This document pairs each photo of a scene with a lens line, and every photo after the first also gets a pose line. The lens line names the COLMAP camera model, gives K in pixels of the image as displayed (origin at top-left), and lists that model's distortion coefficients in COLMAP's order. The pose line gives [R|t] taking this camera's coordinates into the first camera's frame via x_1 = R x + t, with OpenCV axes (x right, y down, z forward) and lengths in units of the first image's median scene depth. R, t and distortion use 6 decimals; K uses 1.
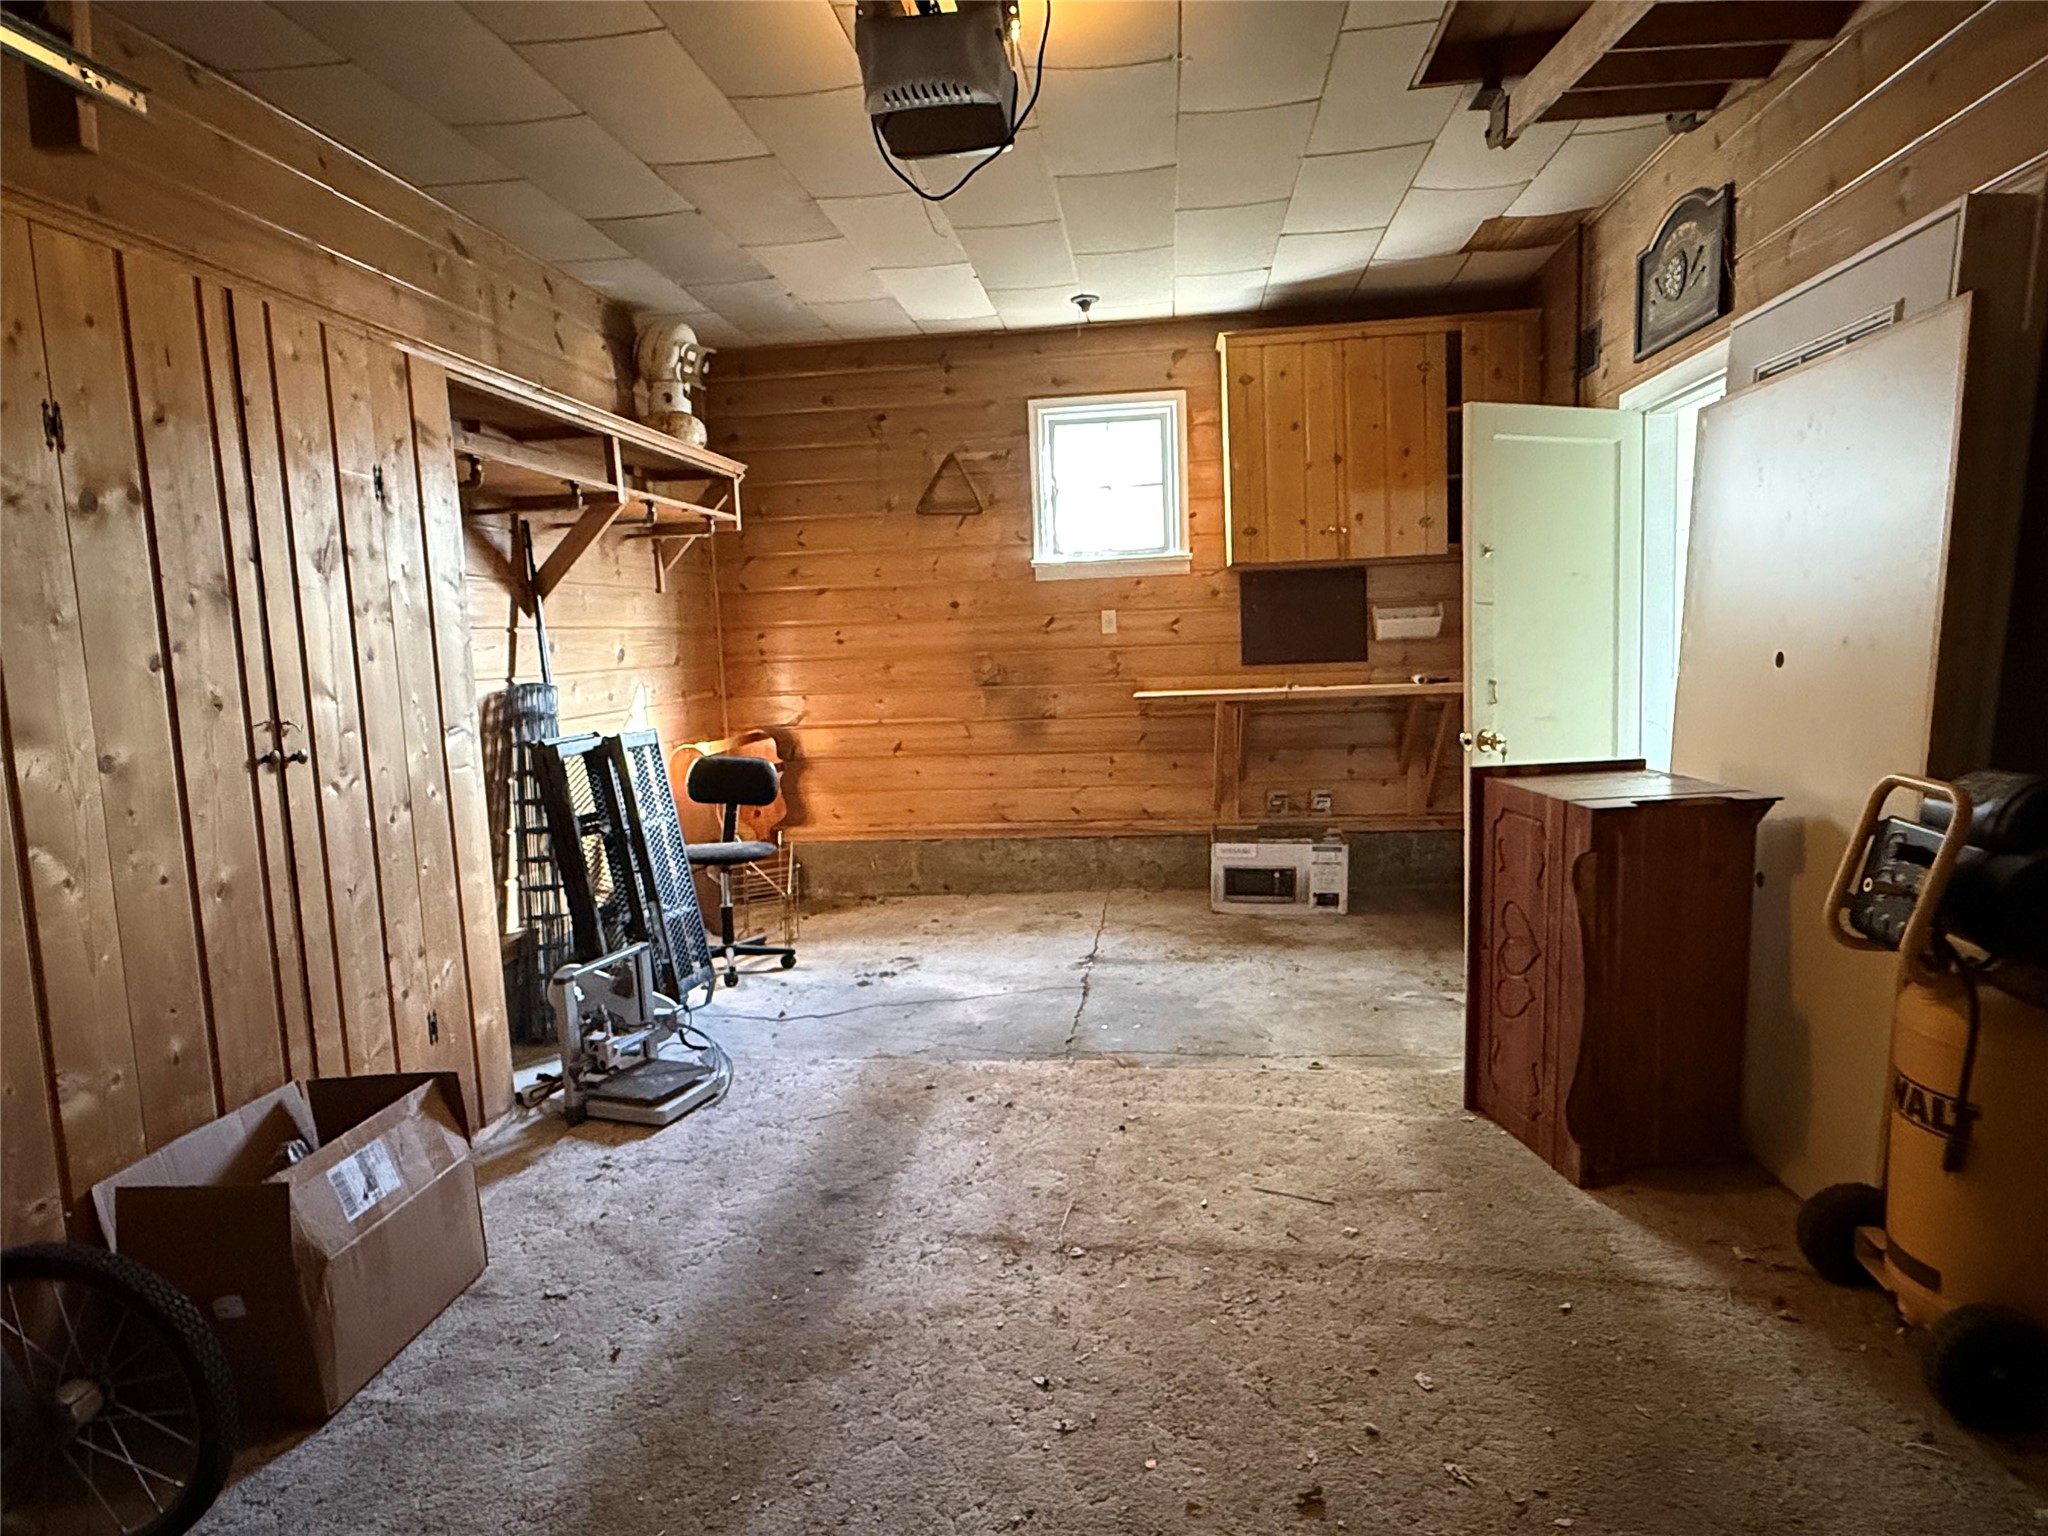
lens RADIAL K [[1195.7, 0, 1021.1], [0, 1195.7, 766.5], [0, 0, 1]] dist [-0.002161, -0.000211]
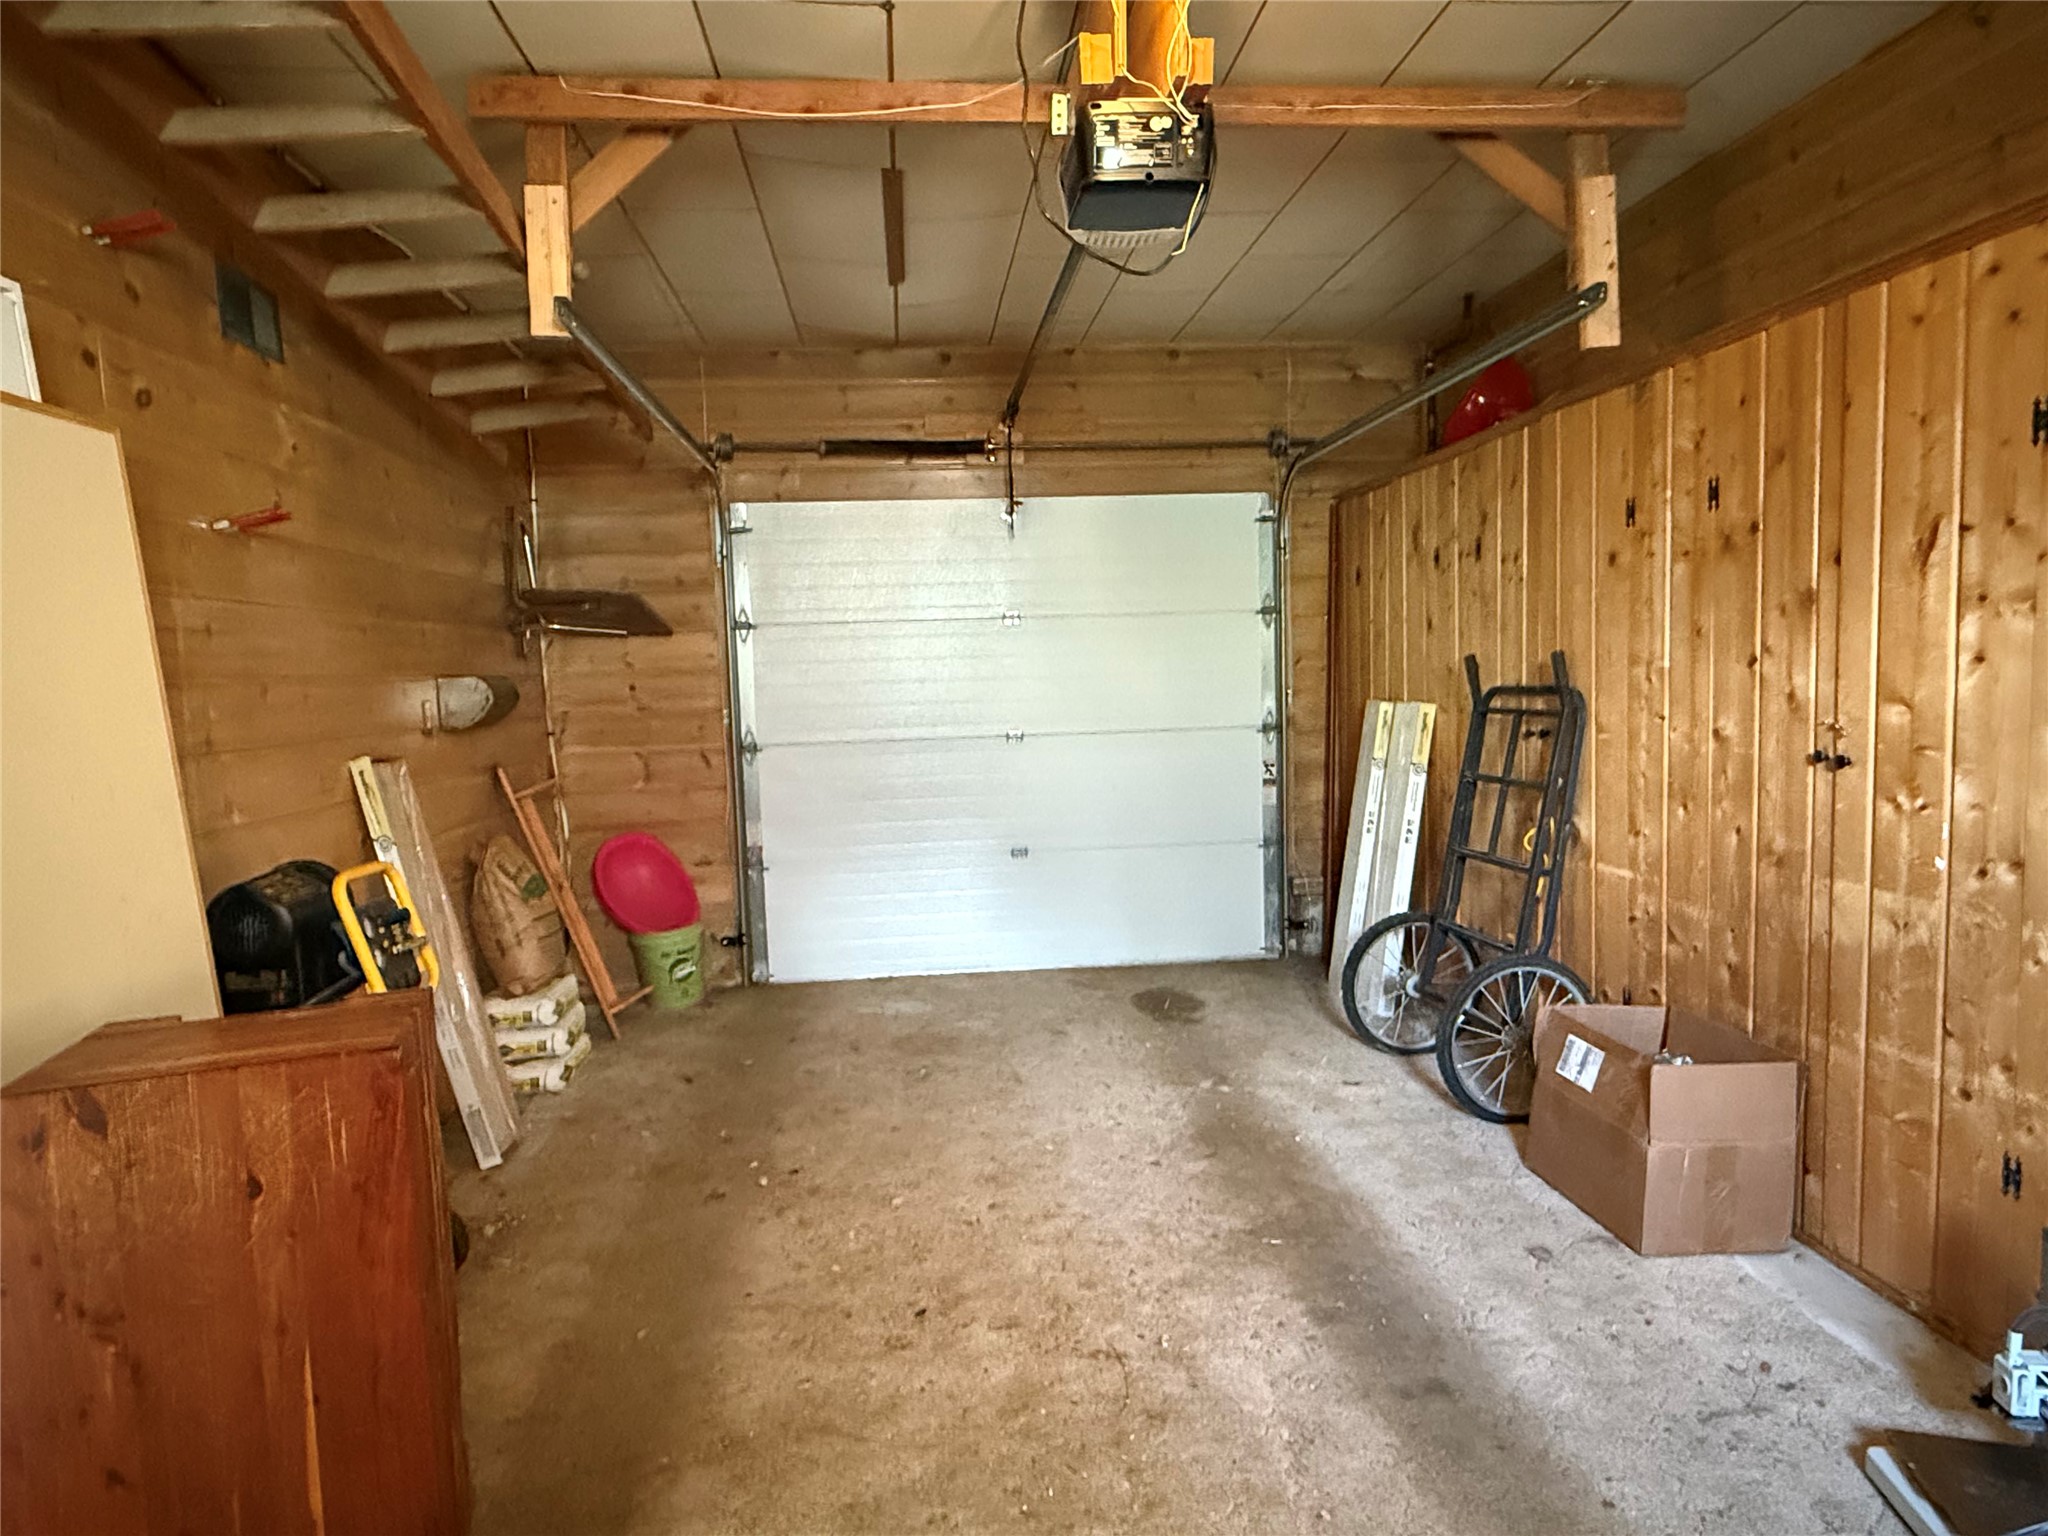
lens RADIAL K [[1195.7, 0, 1017.5], [0, 1195.7, 770.9], [0, 0, 1]] dist [-0.002161, -0.000211]
pose [[-0.970476, 0.087337, -0.224829, 0.270429], [0.040380, 0.977815, 0.205540, -0.224765], [0.237792, 0.190393, -0.952473, 1.734315]]
